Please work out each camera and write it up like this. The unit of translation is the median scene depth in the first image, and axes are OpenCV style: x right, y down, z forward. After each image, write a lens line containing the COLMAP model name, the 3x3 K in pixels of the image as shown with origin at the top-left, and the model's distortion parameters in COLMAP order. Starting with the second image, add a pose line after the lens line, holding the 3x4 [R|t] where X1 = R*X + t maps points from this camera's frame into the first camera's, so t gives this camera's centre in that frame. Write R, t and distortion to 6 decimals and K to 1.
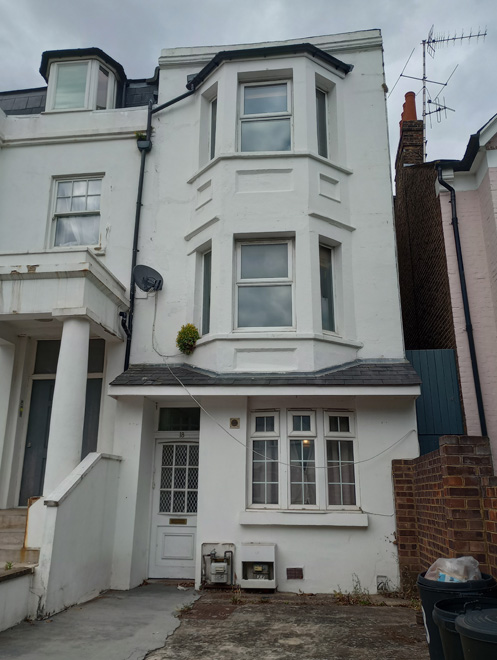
lens RADIAL K [[562.5, 0, 249.3], [0, 562.5, 330.2], [0, 0, 1]] dist [0.054317, -0.018594]
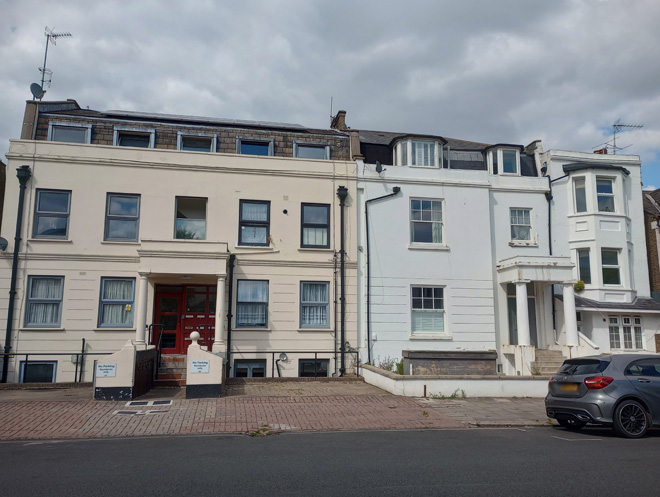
lens RADIAL K [[562.5, 0, 329.0], [0, 562.5, 250.5], [0, 0, 1]] dist [0.054317, -0.018594]
pose [[0.957315, 0.043809, 0.285706, -1.986729], [-0.081504, 0.989251, 0.121405, -0.375063], [-0.277316, -0.139509, 0.950596, -1.152208]]
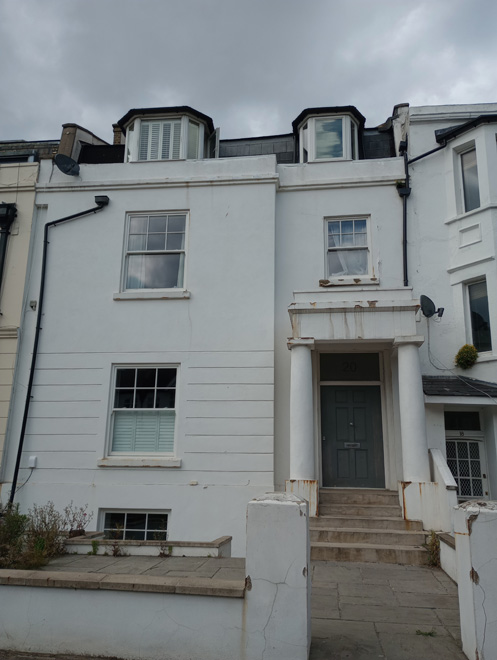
lens RADIAL K [[562.5, 0, 249.6], [0, 562.5, 330.0], [0, 0, 1]] dist [0.054317, -0.018594]
pose [[0.999914, 0.009514, -0.009061, -0.583704], [-0.009257, 0.999566, 0.027959, -0.074124], [0.009323, -0.027873, 0.999568, -0.248097]]
